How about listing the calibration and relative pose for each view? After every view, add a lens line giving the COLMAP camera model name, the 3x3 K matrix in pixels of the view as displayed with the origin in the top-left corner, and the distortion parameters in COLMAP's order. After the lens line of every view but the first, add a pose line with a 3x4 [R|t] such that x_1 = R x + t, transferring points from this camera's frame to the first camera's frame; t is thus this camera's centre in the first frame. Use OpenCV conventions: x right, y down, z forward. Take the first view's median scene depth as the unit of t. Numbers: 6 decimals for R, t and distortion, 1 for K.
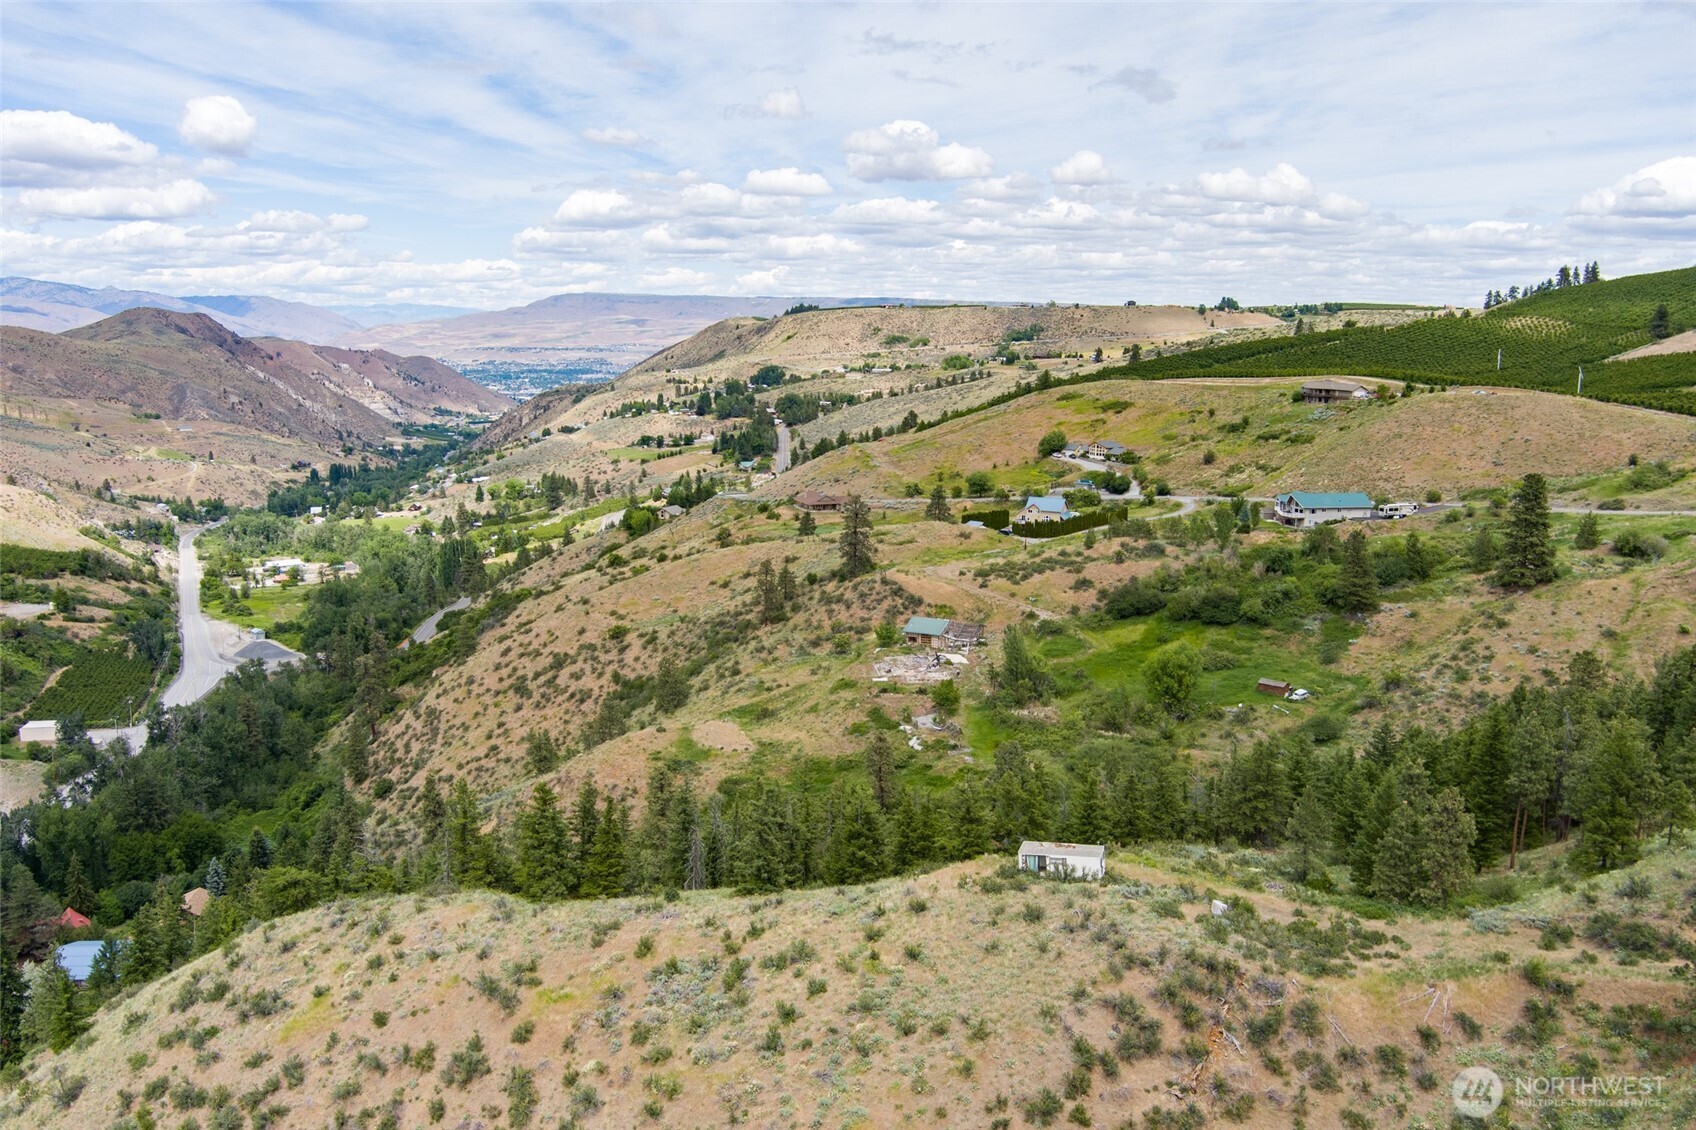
lens RADIAL K [[1380.2, 0, 845.1], [0, 1380.2, 567.8], [0, 0, 1]] dist [-0.082548, 0.031482]
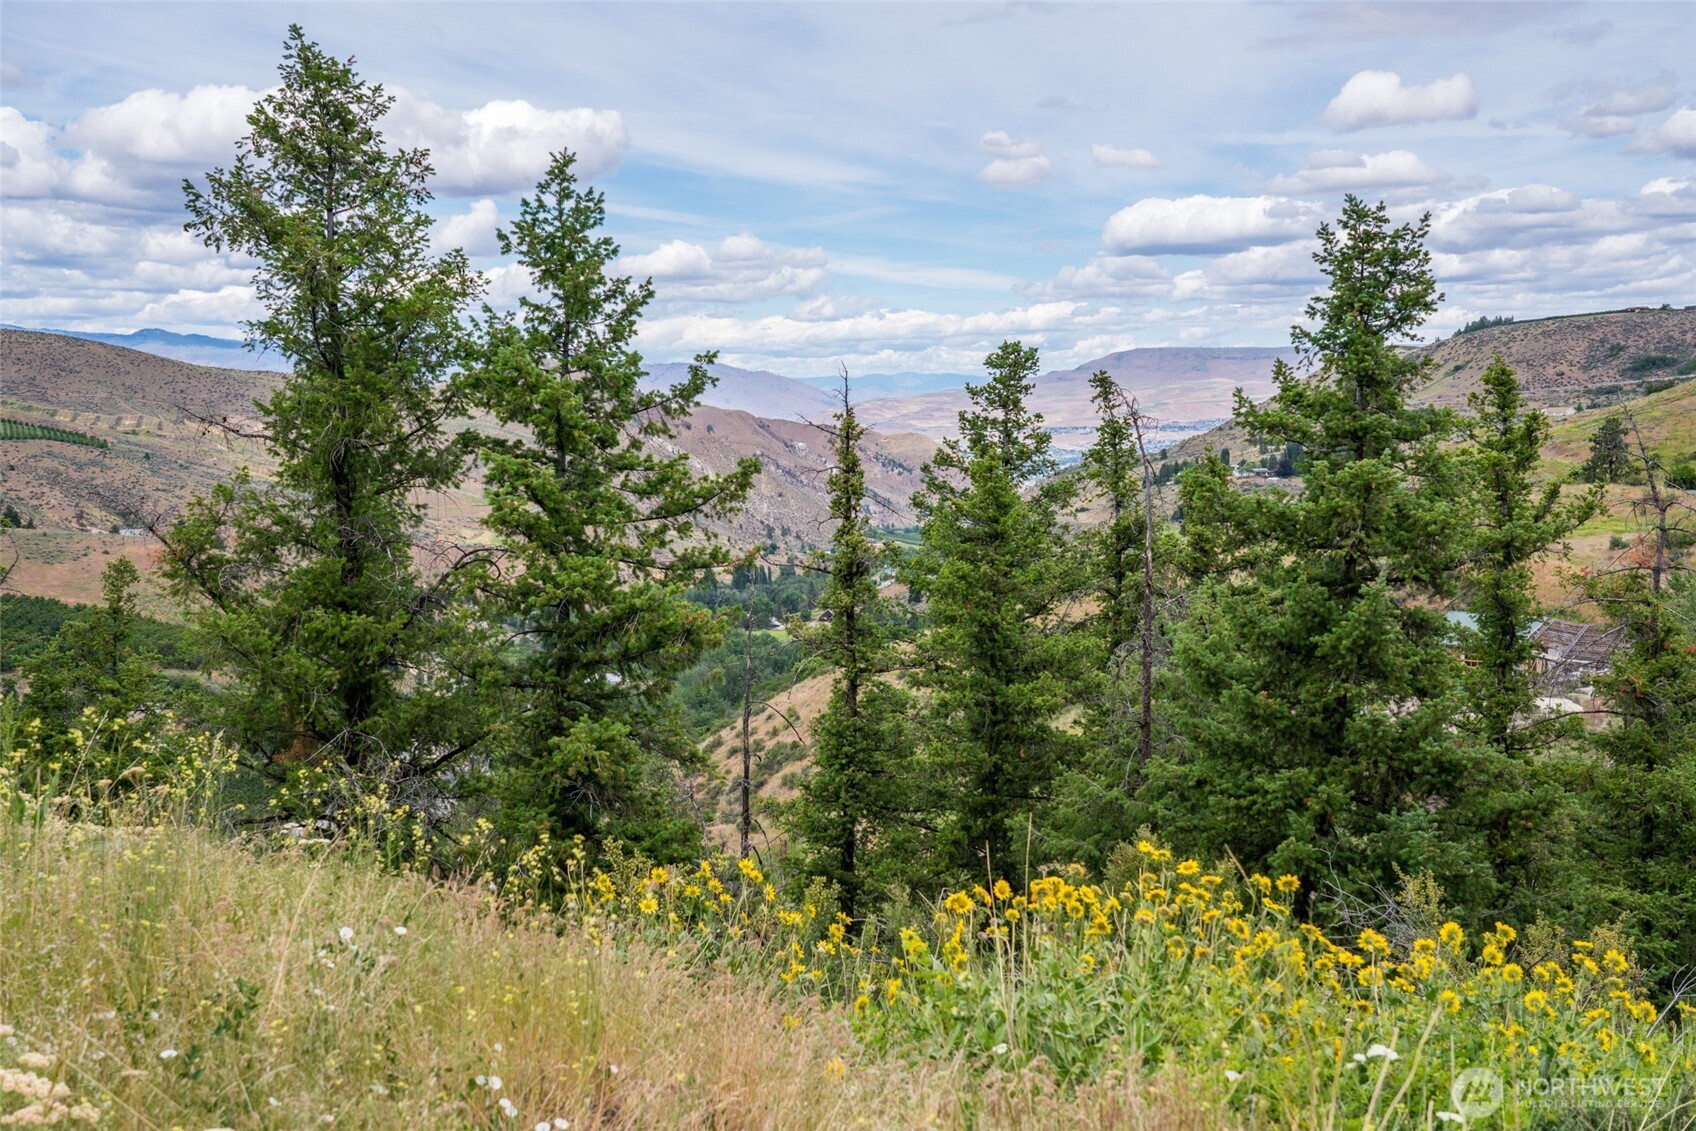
lens RADIAL K [[2030.8, 0, 842.4], [0, 2030.8, 583.6], [0, 0, 1]] dist [0.118720, 0.000000]
pose [[0.939975, 0.007000, -0.341172, 0.068680], [-0.037721, 0.995794, -0.083494, 0.066466], [0.339153, 0.091352, 0.936285, 0.302821]]
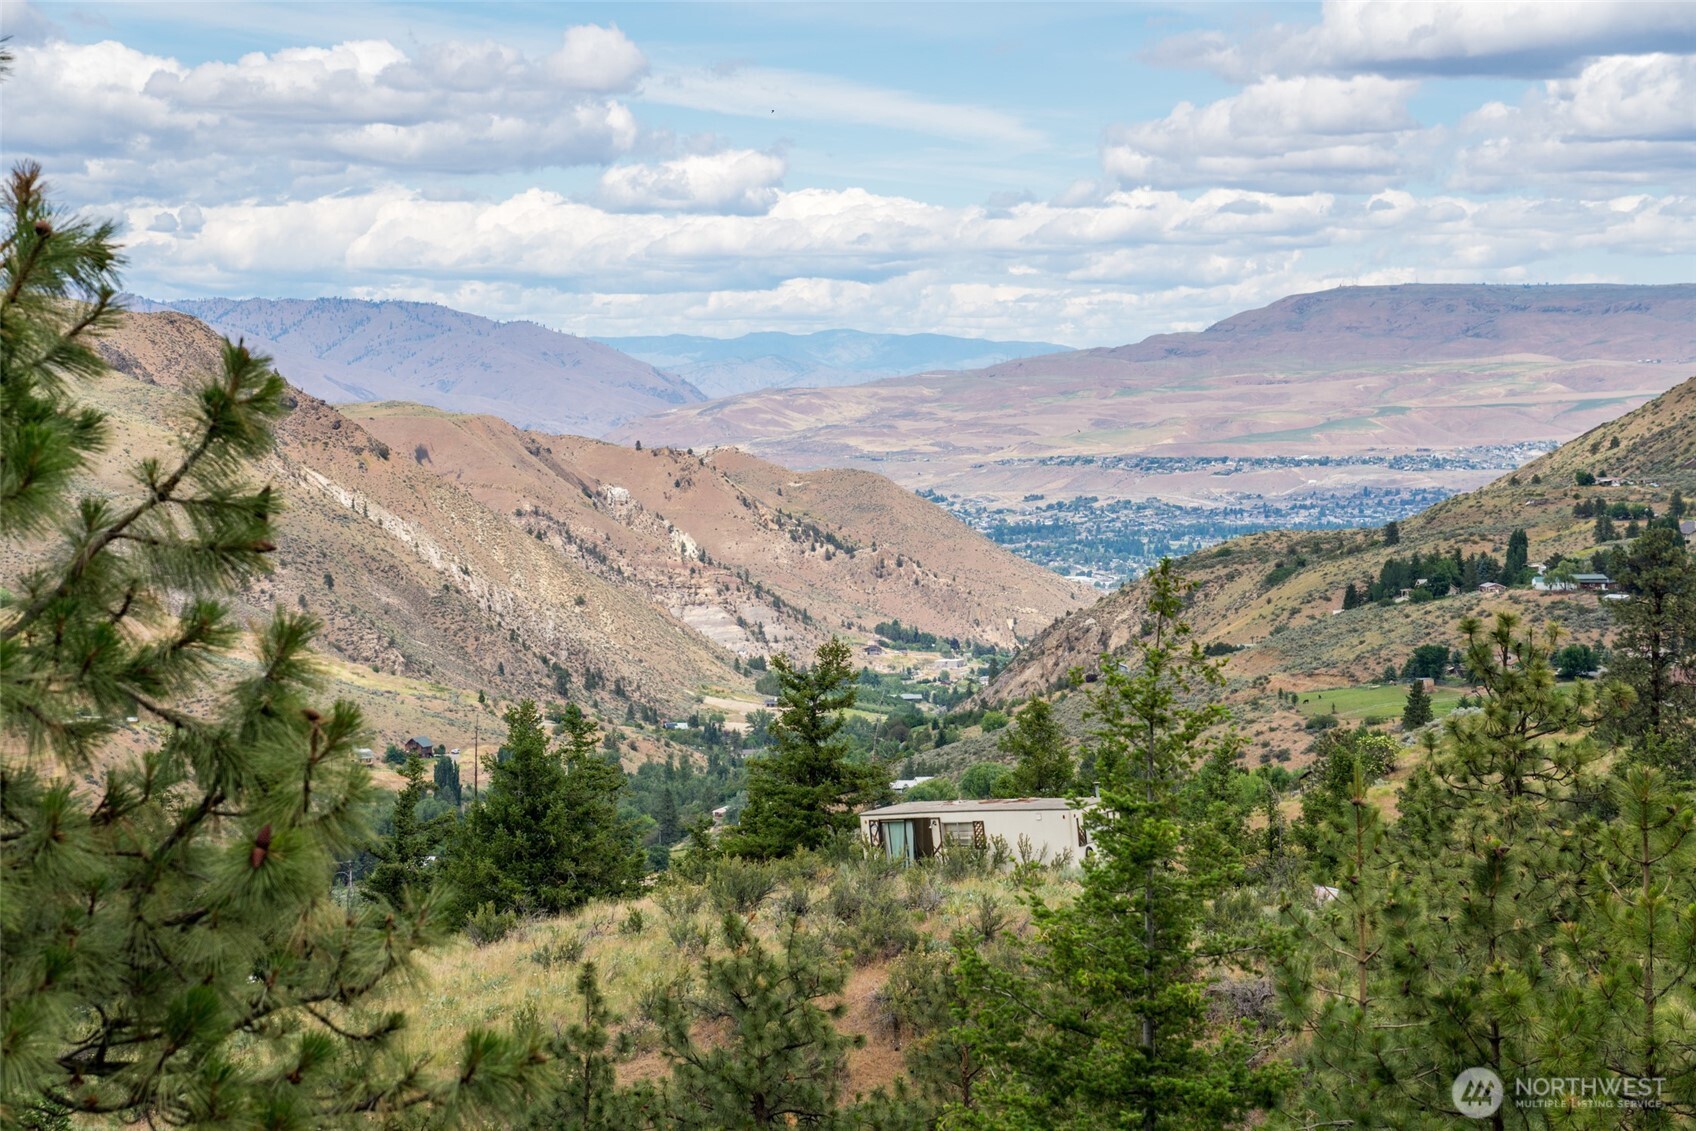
lens RADIAL K [[4502.1, 0, 845.0], [0, 4502.1, 581.9], [0, 0, 1]] dist [1.062039, 0.000000]
pose [[0.951516, 0.005941, -0.307543, 0.136423], [-0.048347, 0.990275, -0.130453, 0.089138], [0.303777, 0.138997, 0.942549, 0.000532]]
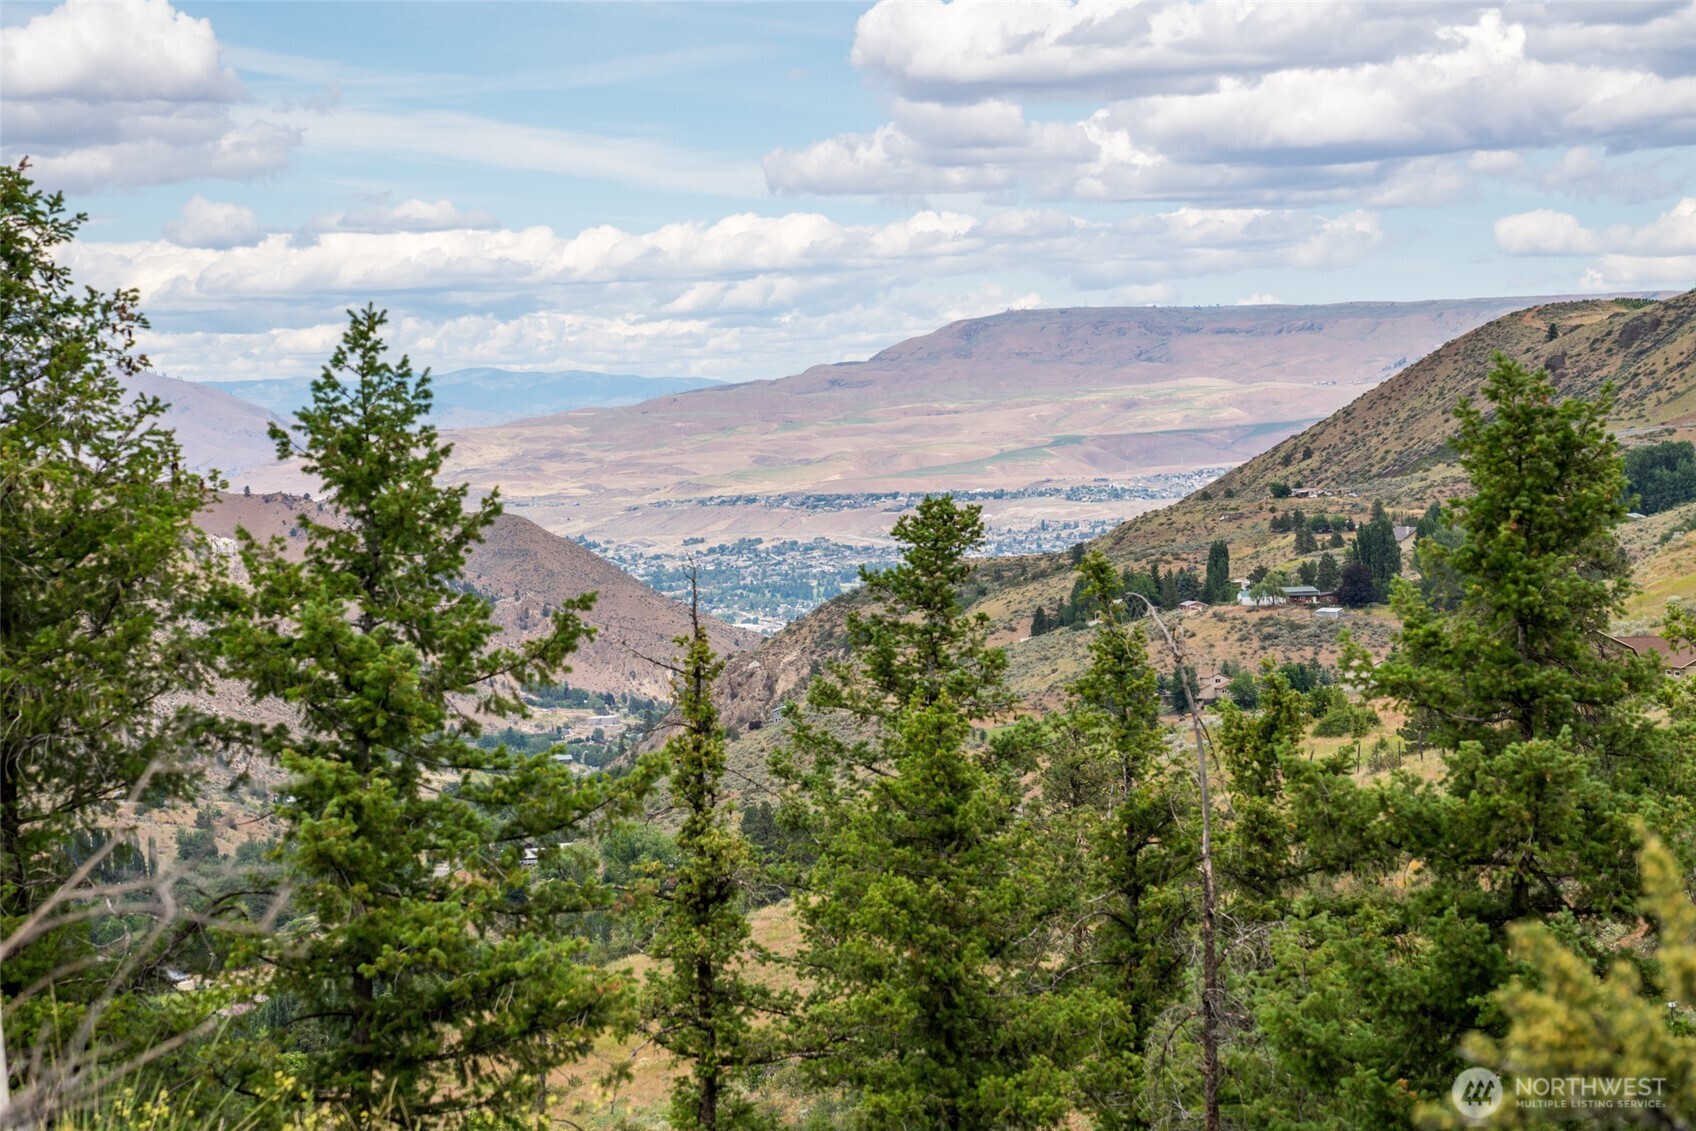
lens RADIAL K [[4757.5, 0, 819.3], [0, 4757.5, 586.8], [0, 0, 1]] dist [0.991695, 0.000000]
pose [[0.969585, -0.027524, -0.243203, 0.071637], [-0.007869, 0.989637, -0.143374, 0.067997], [0.244629, 0.140927, 0.959321, 0.274426]]
